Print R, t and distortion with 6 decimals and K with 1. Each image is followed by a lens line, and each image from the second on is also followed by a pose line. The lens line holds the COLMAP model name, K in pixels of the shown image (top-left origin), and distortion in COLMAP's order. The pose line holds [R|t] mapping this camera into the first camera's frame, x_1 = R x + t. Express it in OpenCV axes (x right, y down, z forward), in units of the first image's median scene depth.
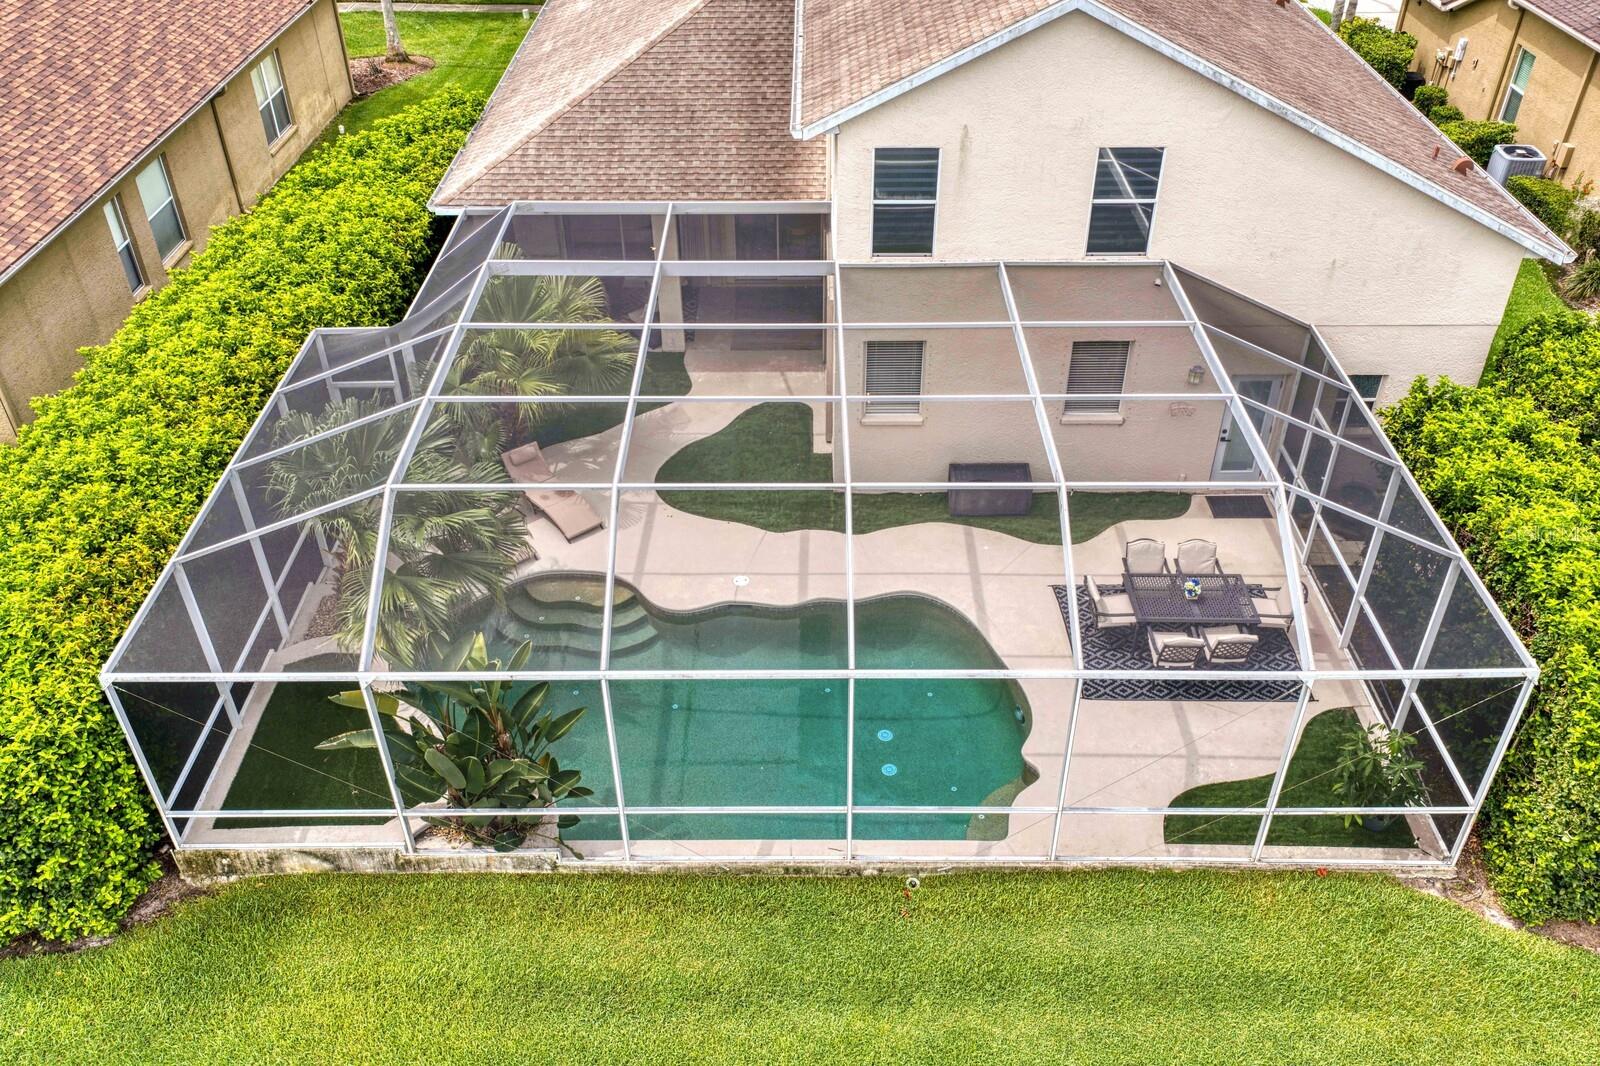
lens RADIAL K [[1300.8, 0, 798.9], [0, 1300.8, 536.3], [0, 0, 1]] dist [0.023357, -0.025168]
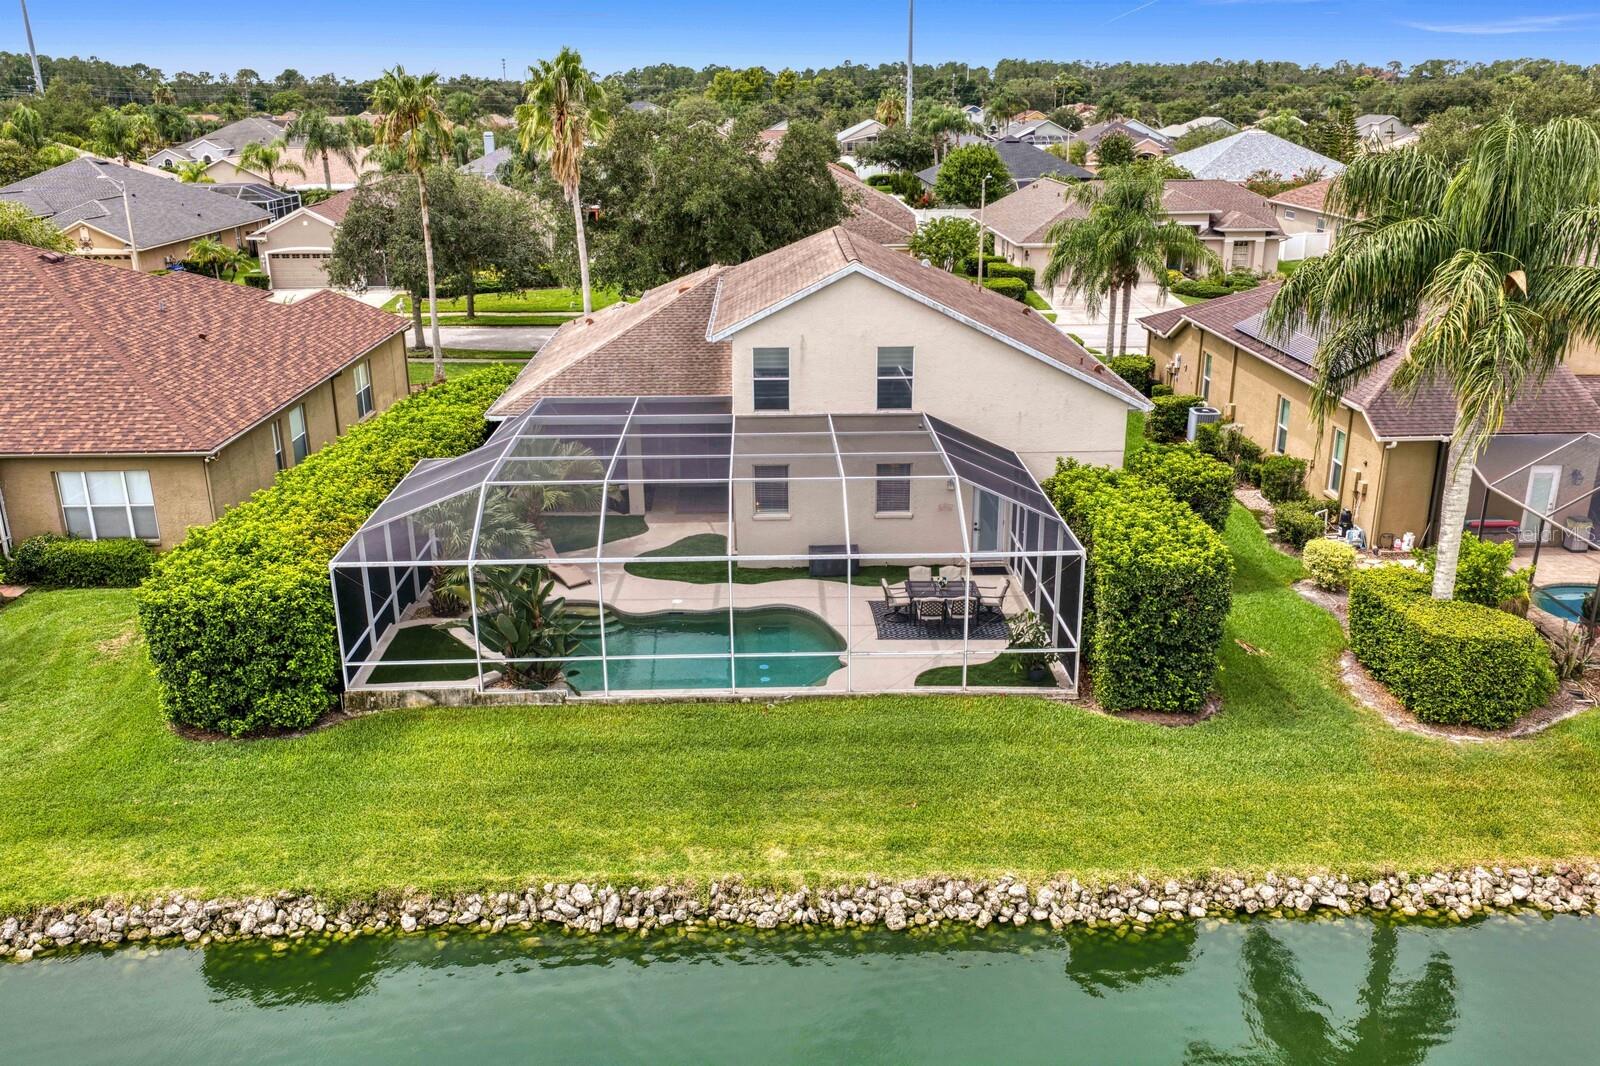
lens RADIAL K [[1300.8, 0, 803.0], [0, 1300.8, 536.3], [0, 0, 1]] dist [0.023357, -0.025168]
pose [[0.999359, -0.010519, 0.034224, 0.062083], [0.020630, 0.950426, -0.310265, 0.495257], [-0.029264, 0.310772, 0.950034, -0.609059]]
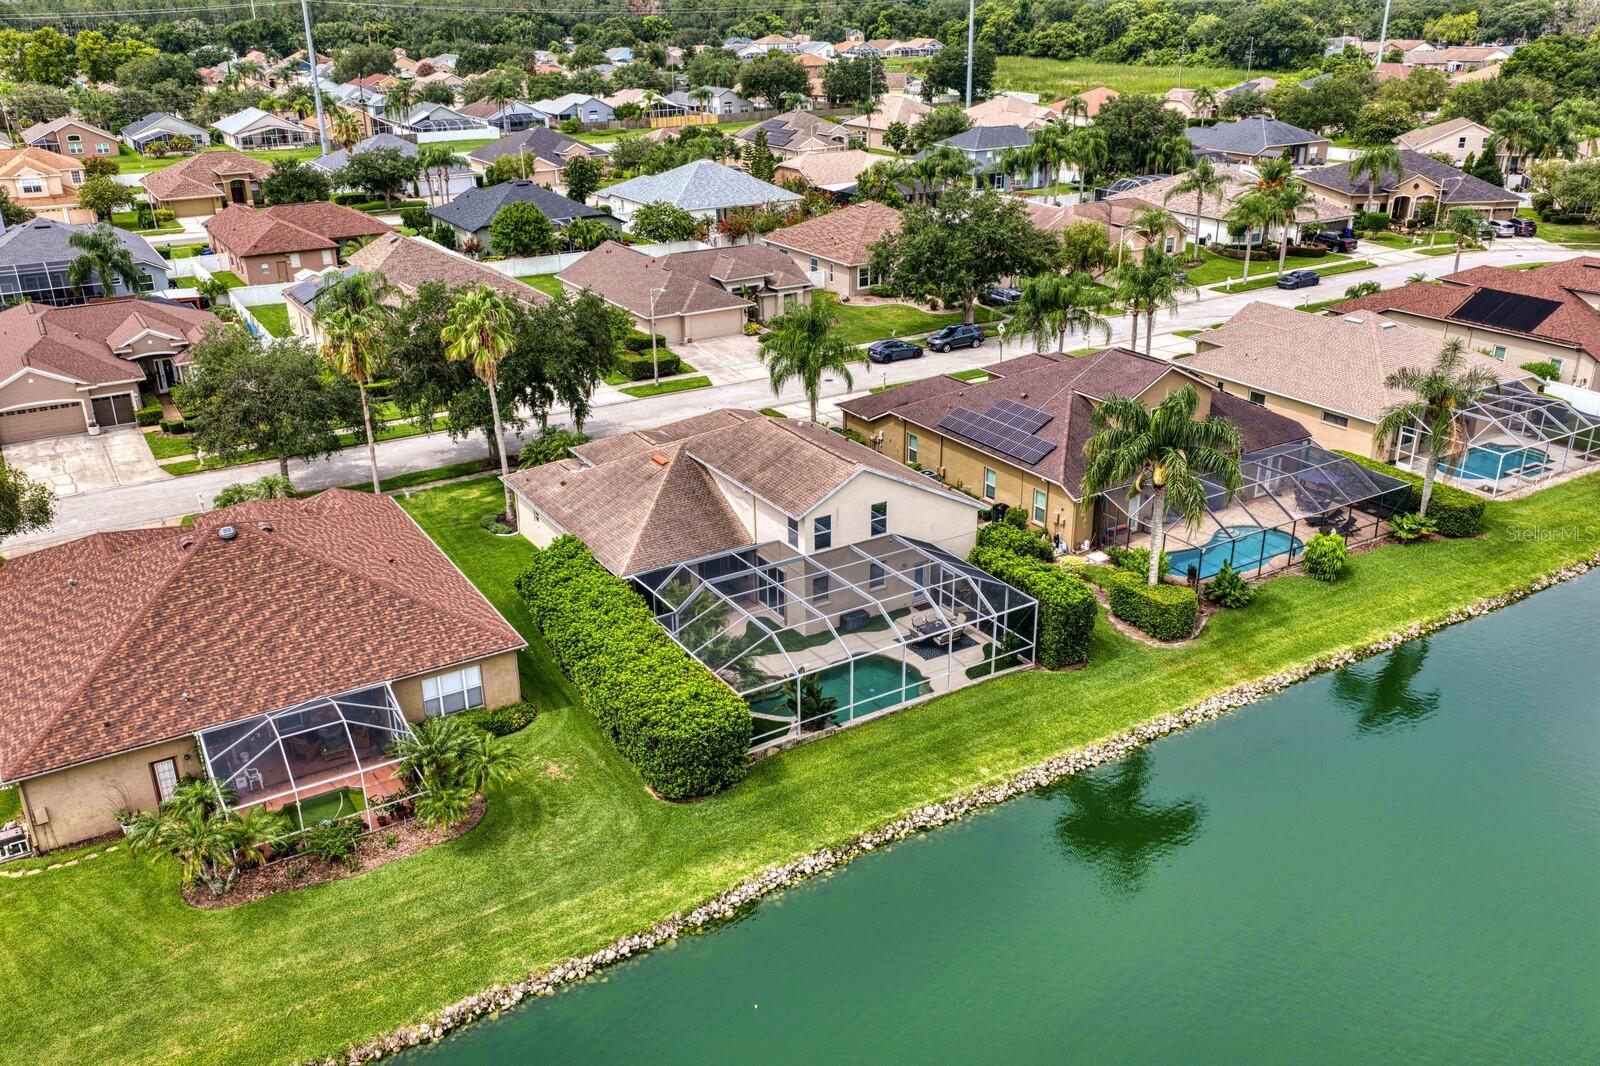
lens RADIAL K [[1300.8, 0, 799.5], [0, 1300.8, 530.6], [0, 0, 1]] dist [0.023357, -0.025168]
pose [[0.847042, -0.205555, 0.490171, -1.538621], [0.322254, 0.931978, -0.166043, 0.250887], [-0.422697, 0.298605, 0.855665, -1.715111]]
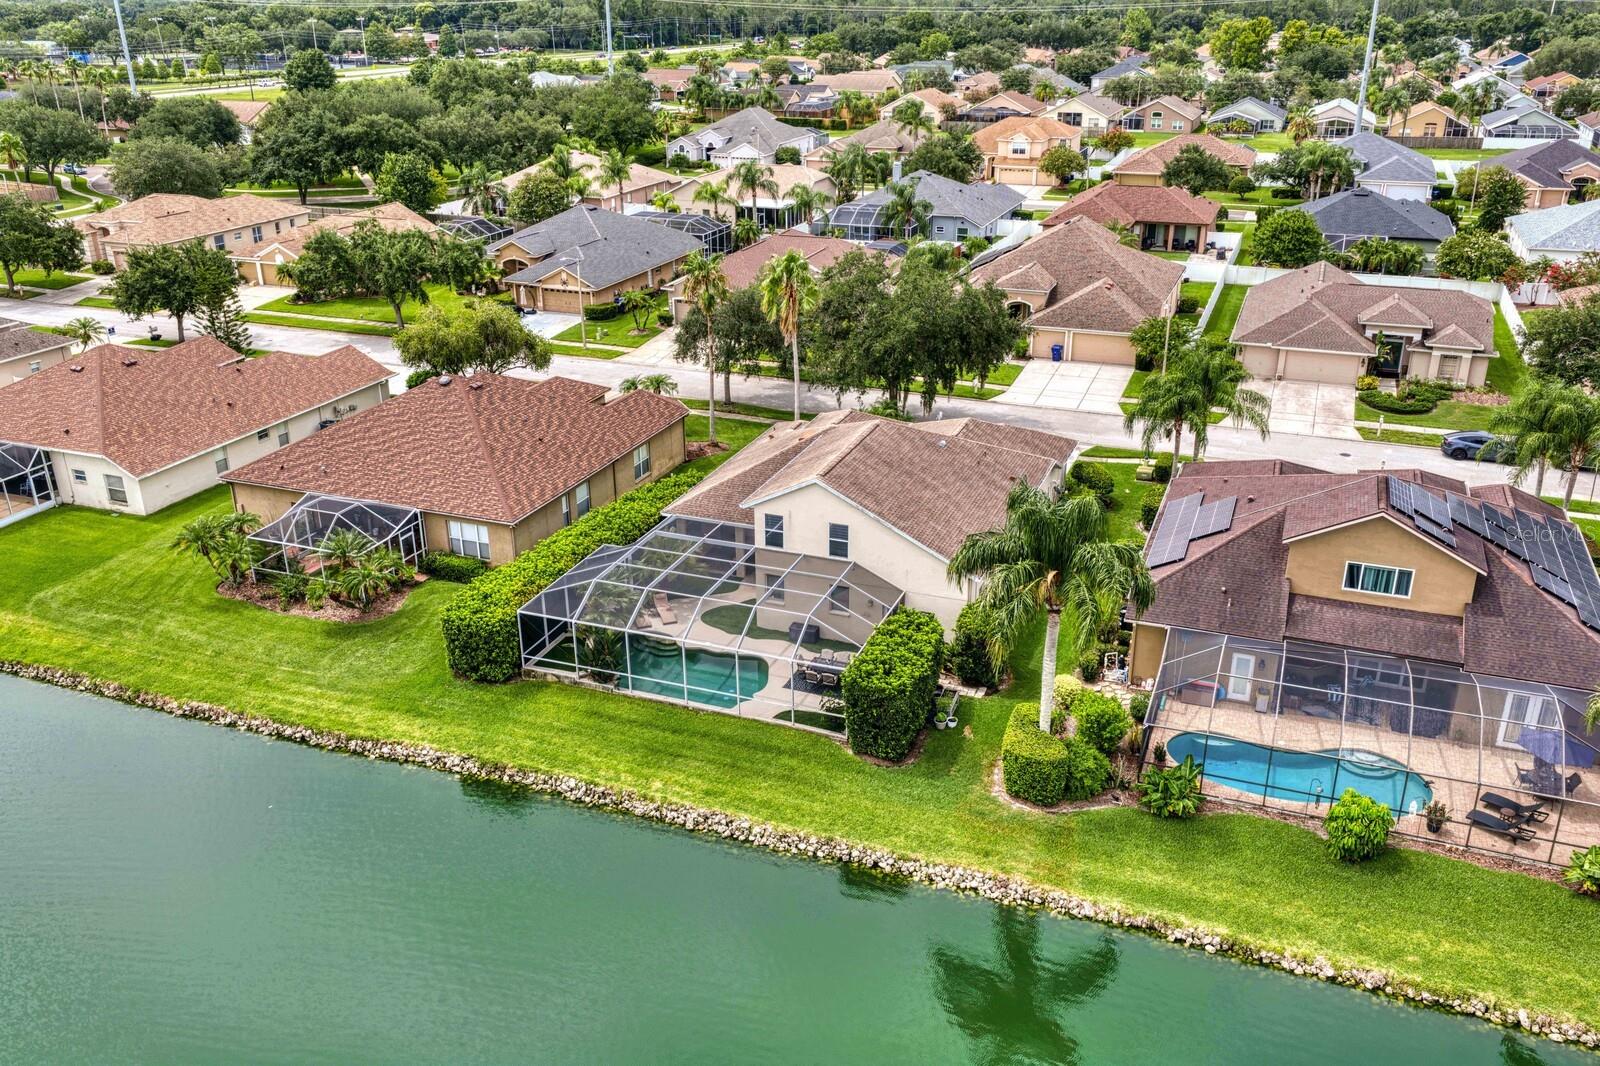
lens RADIAL K [[1300.8, 0, 803.3], [0, 1300.8, 519.6], [0, 0, 1]] dist [0.023357, -0.025168]
pose [[0.933964, 0.135201, -0.330806, 1.202654], [-0.214421, 0.952543, -0.216069, 0.390844], [0.285895, 0.272732, 0.918630, -1.917188]]
